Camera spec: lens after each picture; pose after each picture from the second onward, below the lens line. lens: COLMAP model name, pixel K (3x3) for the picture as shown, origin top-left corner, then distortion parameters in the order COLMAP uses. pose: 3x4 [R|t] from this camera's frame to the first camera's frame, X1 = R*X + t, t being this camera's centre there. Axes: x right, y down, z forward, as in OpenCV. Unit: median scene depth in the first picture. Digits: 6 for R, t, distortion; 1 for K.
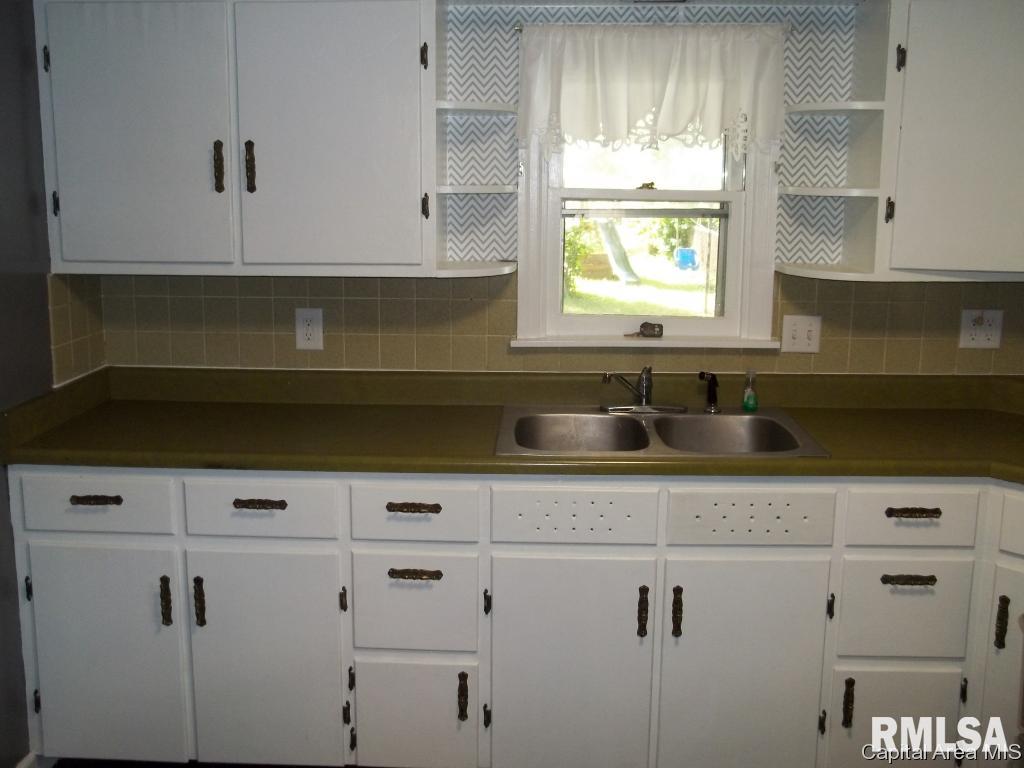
lens RADIAL K [[1009.0, 0, 509.9], [0, 1009.0, 356.7], [0, 0, 1]] dist [-0.117877, 0.248133]
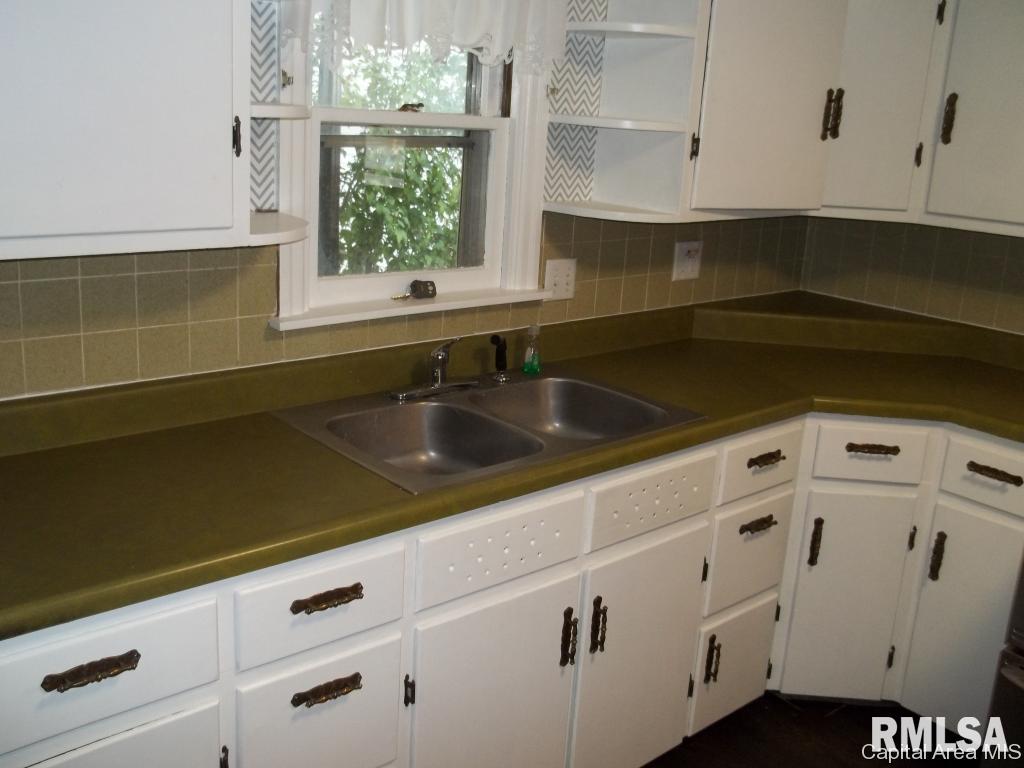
lens RADIAL K [[1002.8, 0, 506.4], [0, 1002.8, 359.0], [0, 0, 1]] dist [-0.071579, 0.023311]
pose [[0.733301, -0.133510, 0.666667, -0.365017], [0.062414, 0.989609, 0.129531, -0.073376], [-0.677033, -0.053376, 0.734014, 0.373213]]
